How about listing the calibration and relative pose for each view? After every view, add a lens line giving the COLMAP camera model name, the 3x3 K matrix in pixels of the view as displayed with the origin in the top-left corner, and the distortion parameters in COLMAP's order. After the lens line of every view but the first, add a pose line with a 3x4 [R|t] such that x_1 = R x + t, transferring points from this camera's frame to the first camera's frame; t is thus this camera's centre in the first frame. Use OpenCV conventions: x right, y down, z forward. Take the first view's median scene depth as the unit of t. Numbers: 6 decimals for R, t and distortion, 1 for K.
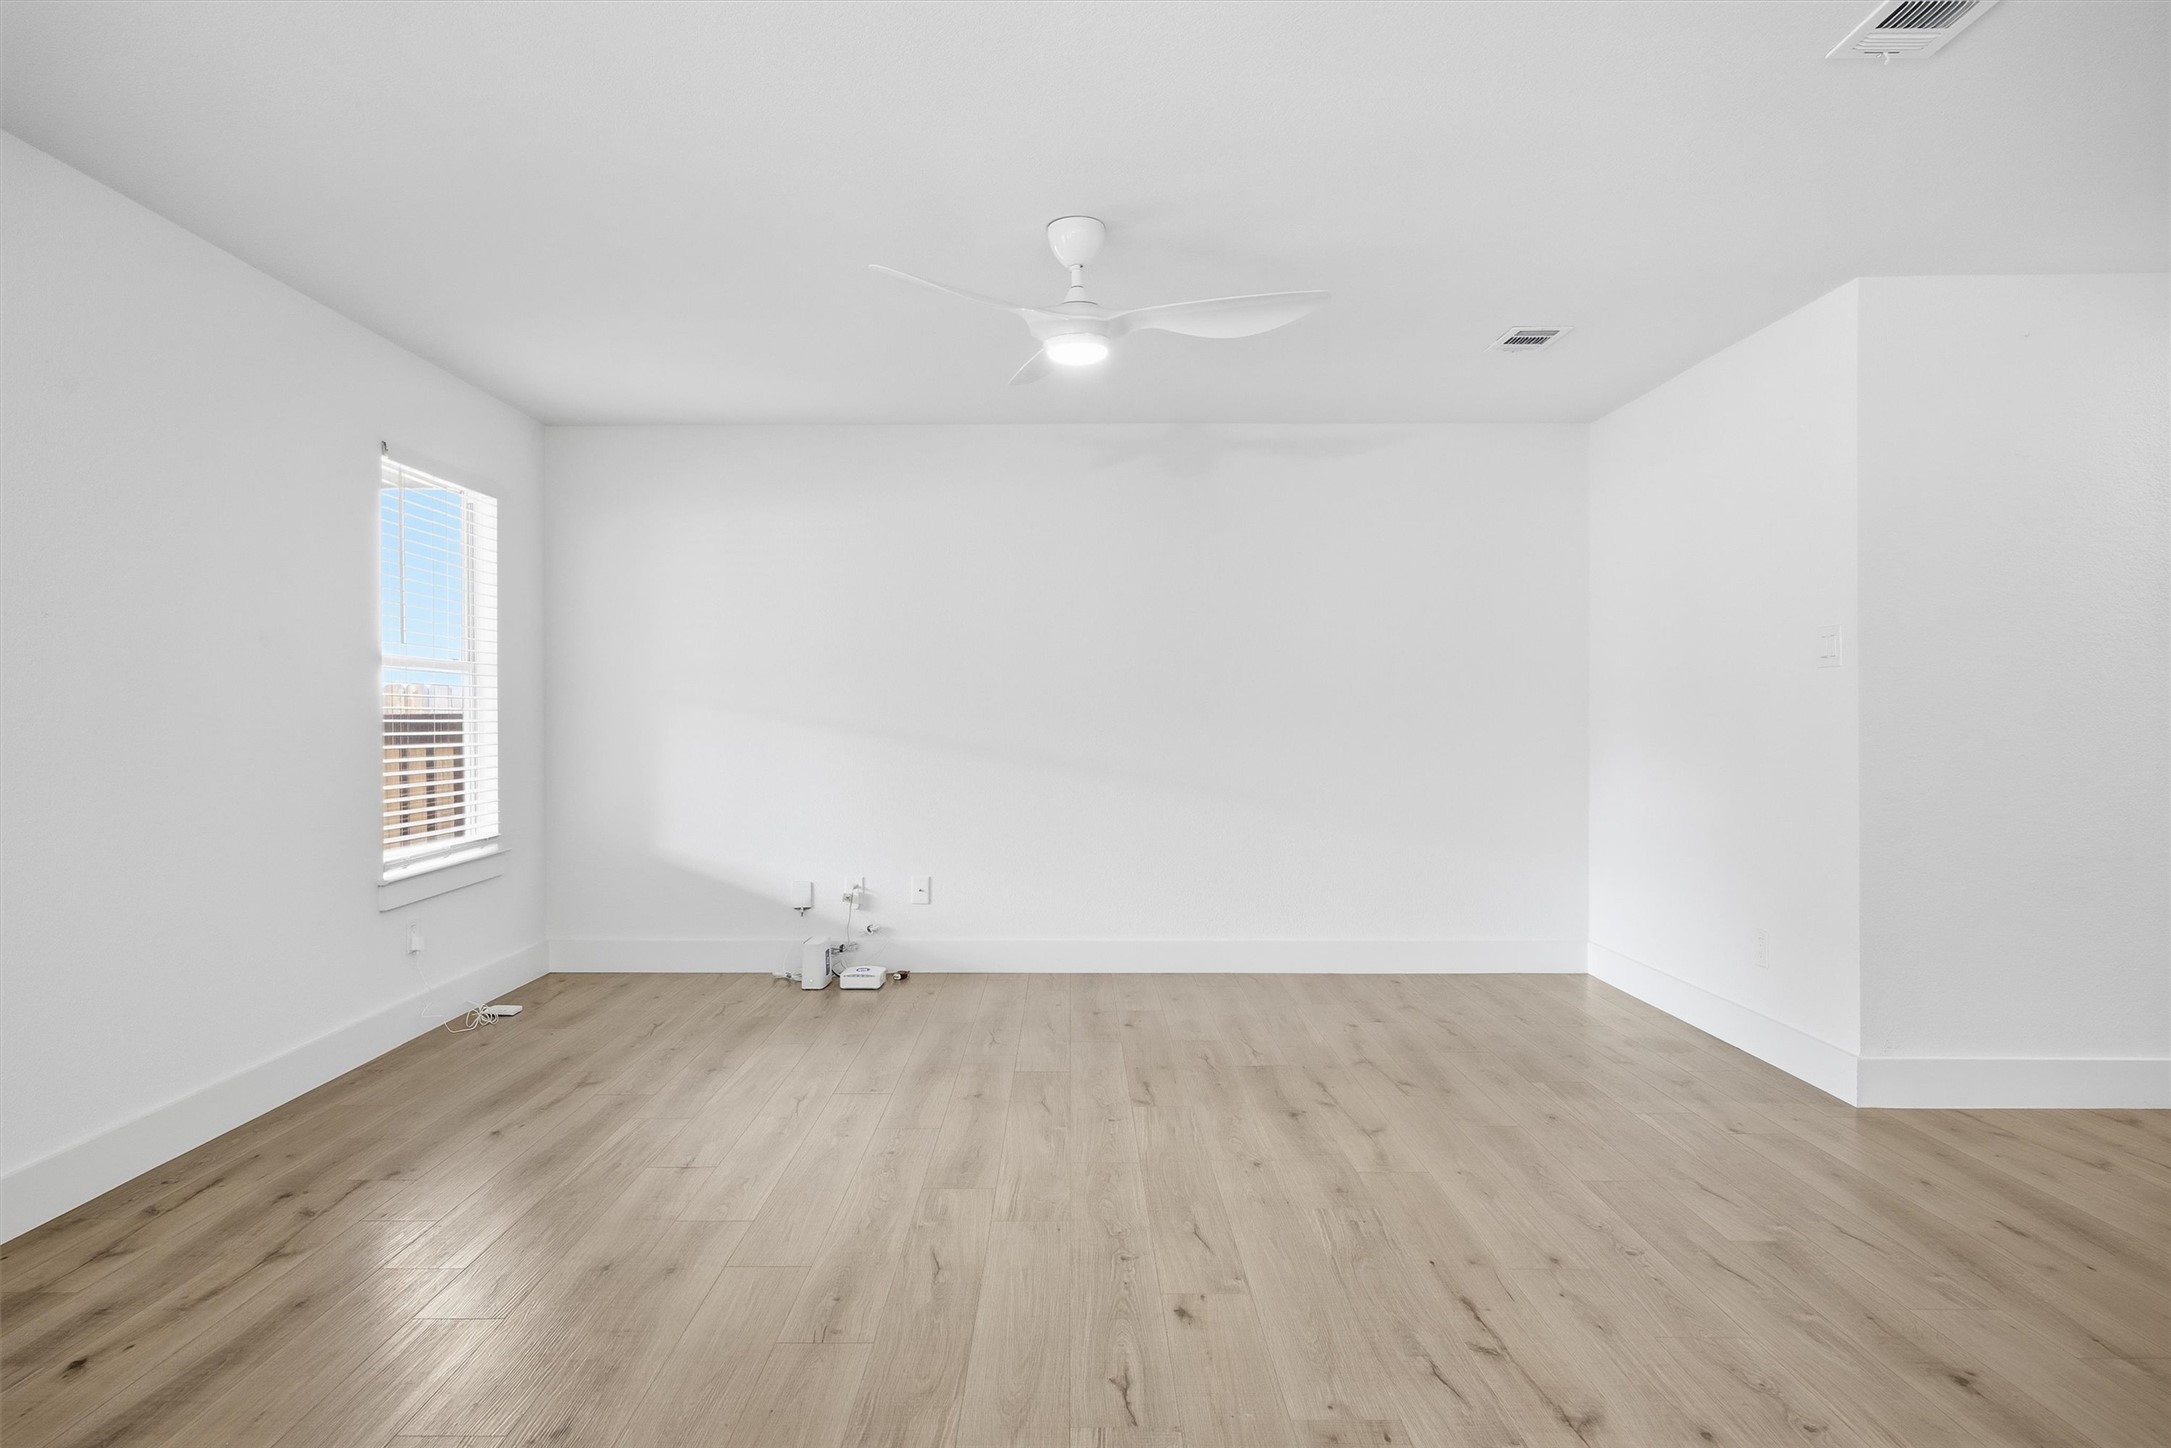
lens RADIAL K [[1279.6, 0, 1077.2], [0, 1279.6, 715.5], [0, 0, 1]] dist [-0.000773, -0.000122]
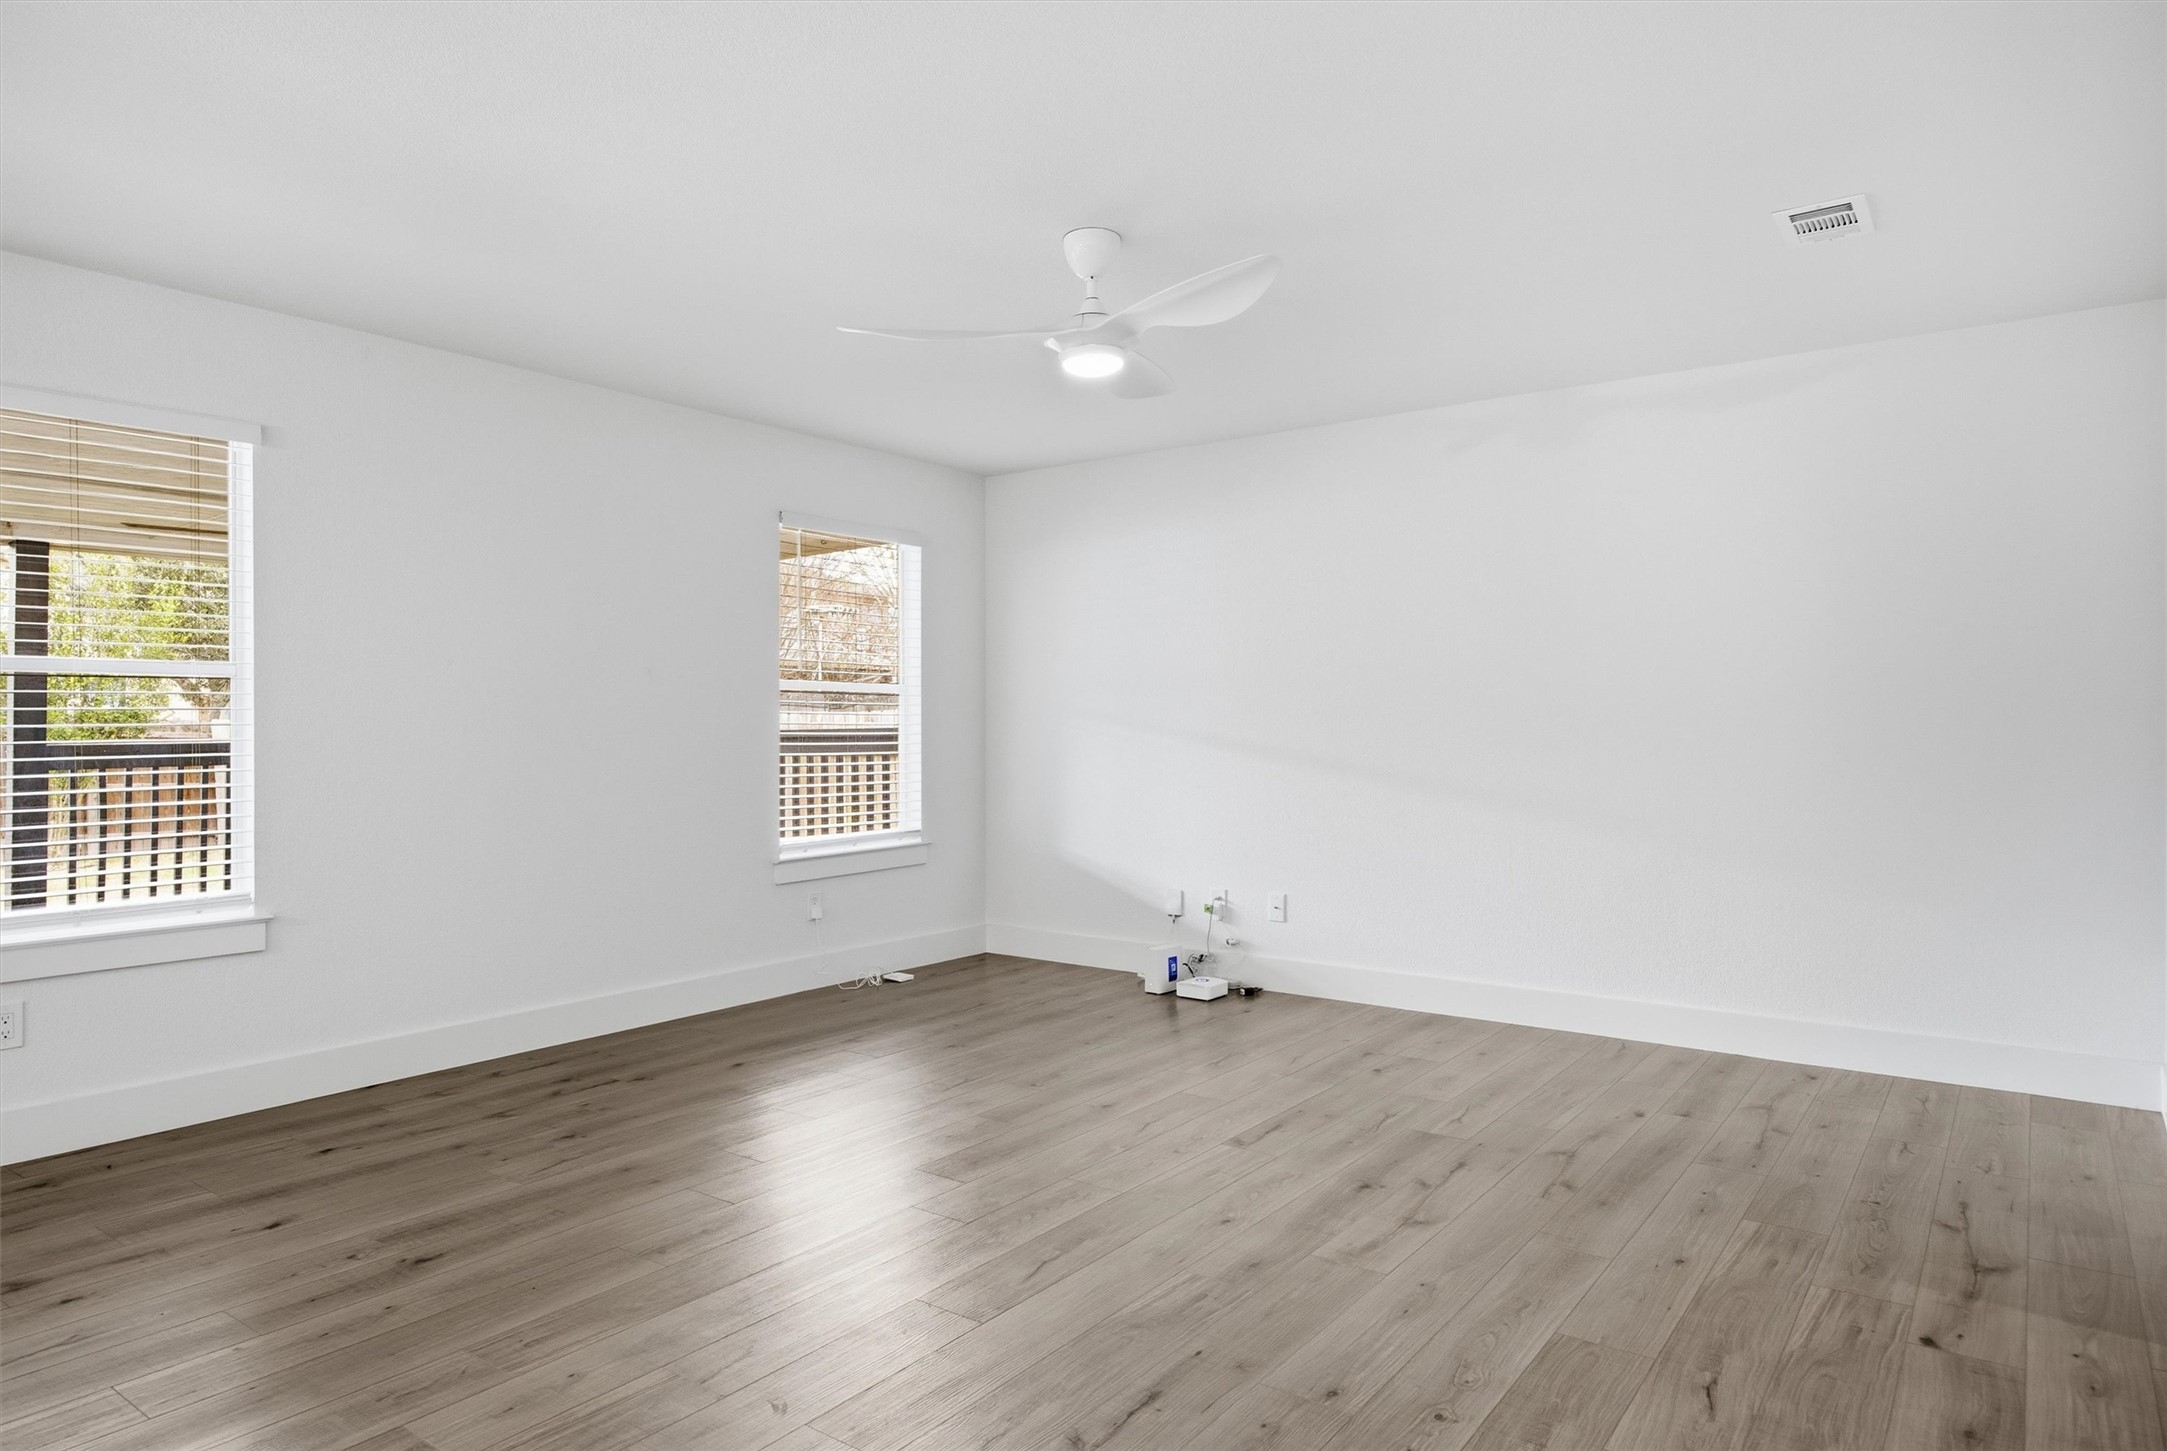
lens RADIAL K [[1306.6, 0, 1080.4], [0, 1306.6, 735.0], [0, 0, 1]] dist [-0.000478, 0.001072]
pose [[0.802948, 0.003520, -0.596039, 0.423762], [0.001032, 0.999973, 0.007296, -0.003377], [0.596048, -0.006474, 0.802922, 0.130103]]
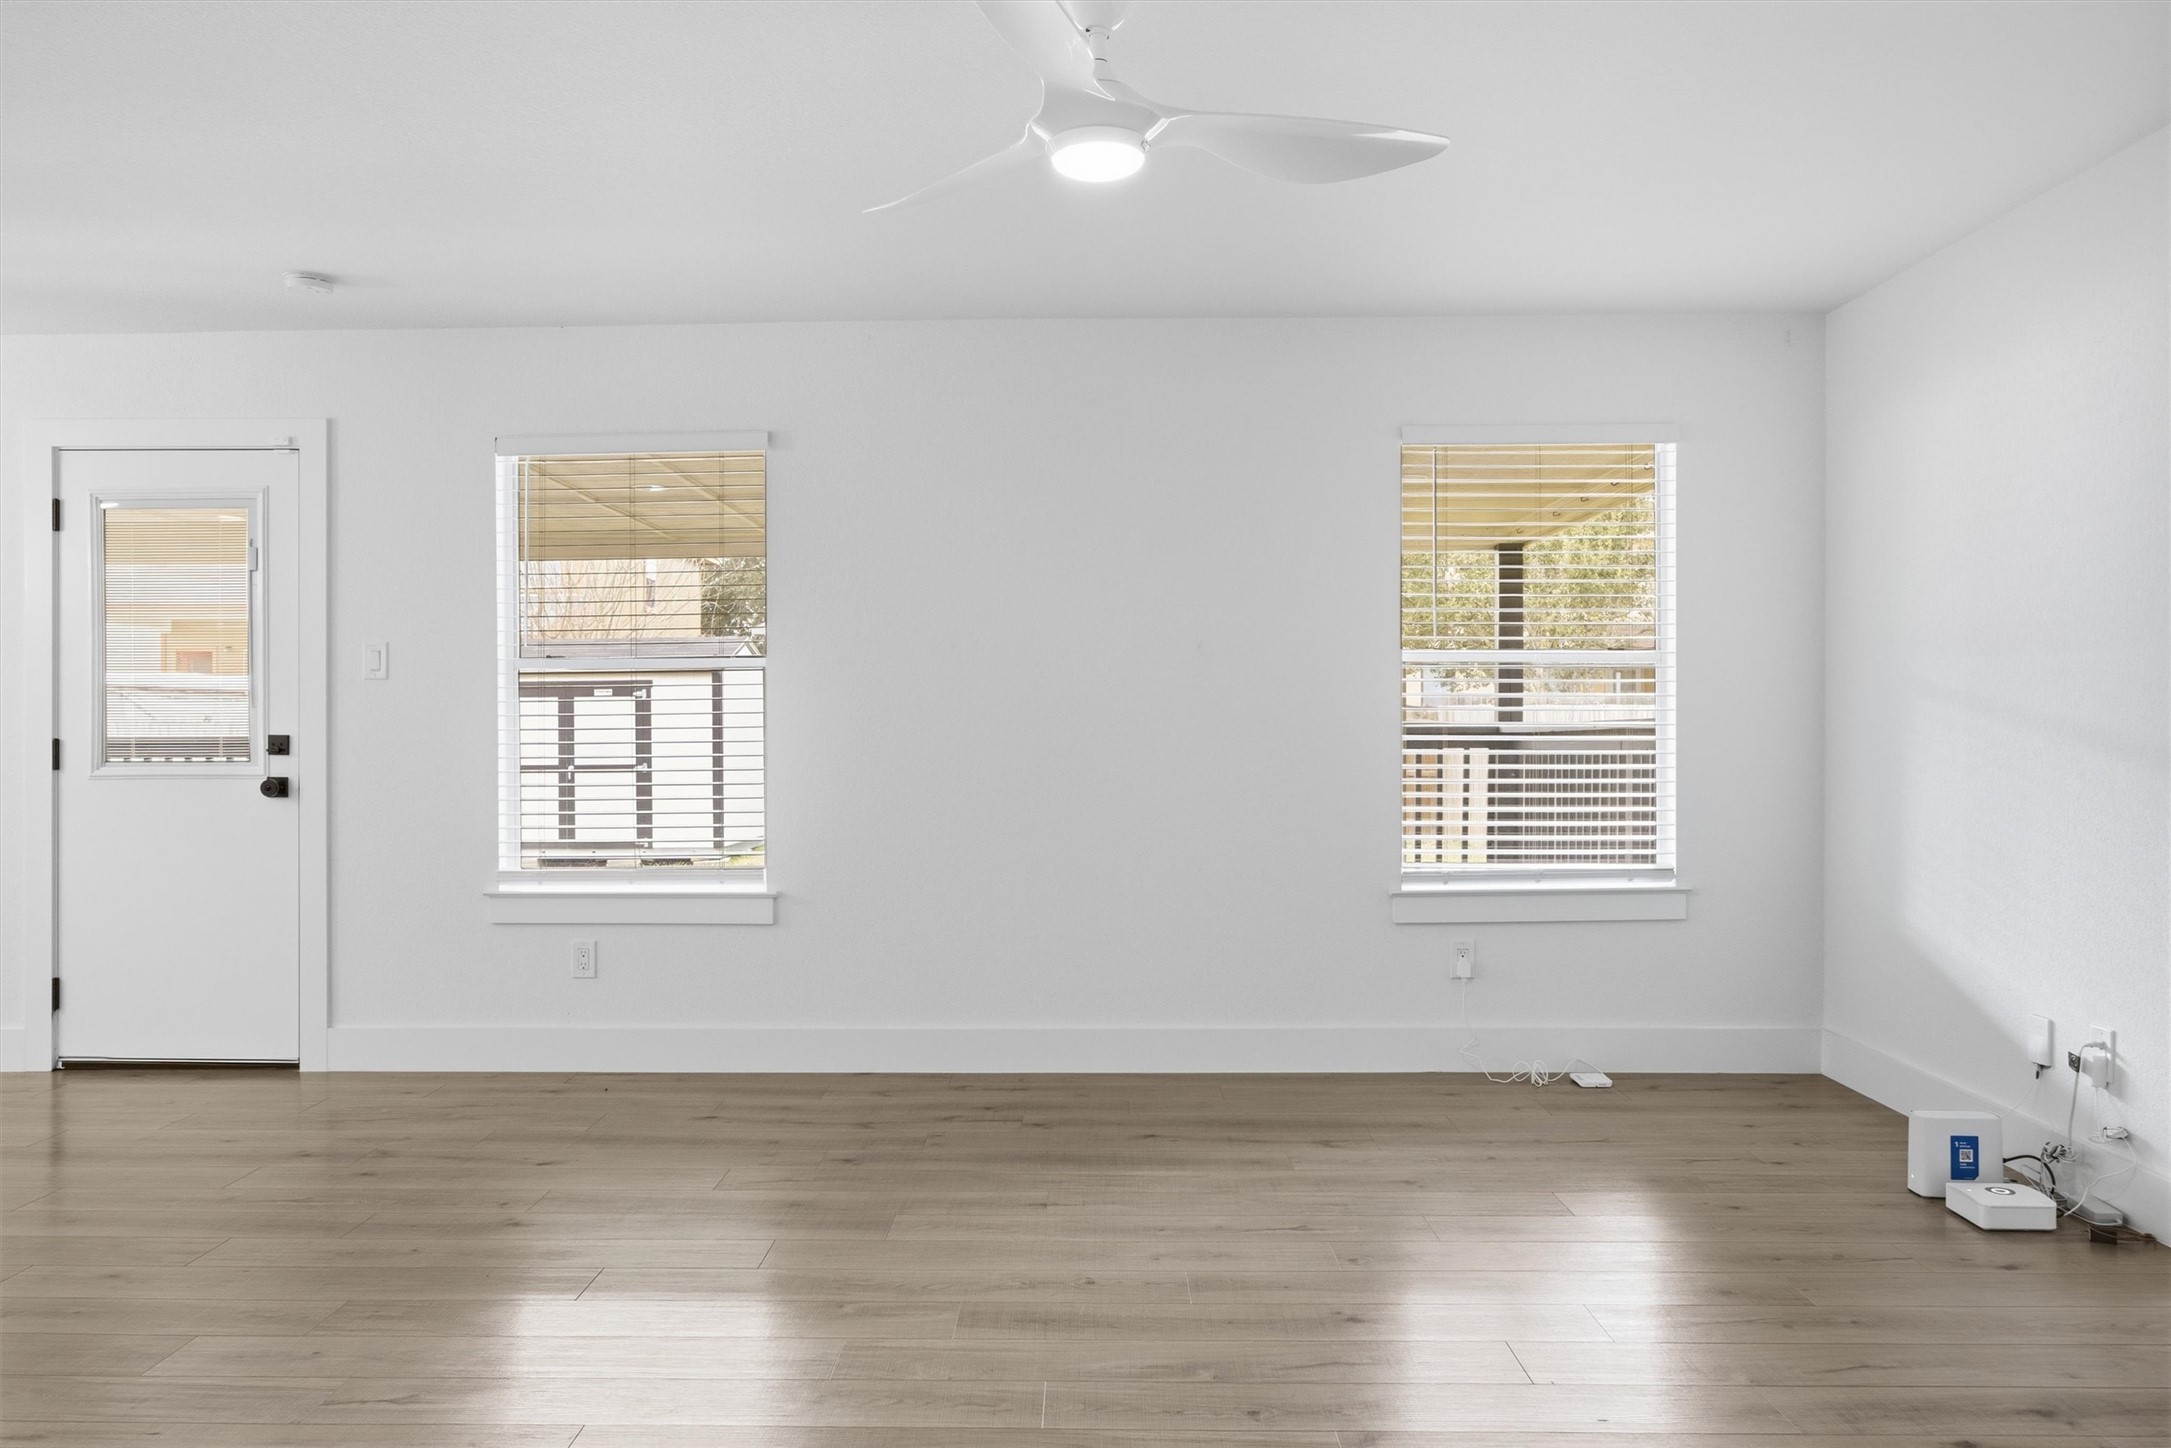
lens RADIAL K [[1544.6, 0, 1059.0], [0, 1544.6, 726.9], [0, 0, 1]] dist [-0.005258, -0.000606]
pose [[-0.030720, 0.004471, -0.999518, 0.559709], [0.003837, 0.999983, 0.004356, -0.000085], [0.999521, -0.003702, -0.030737, 0.715096]]
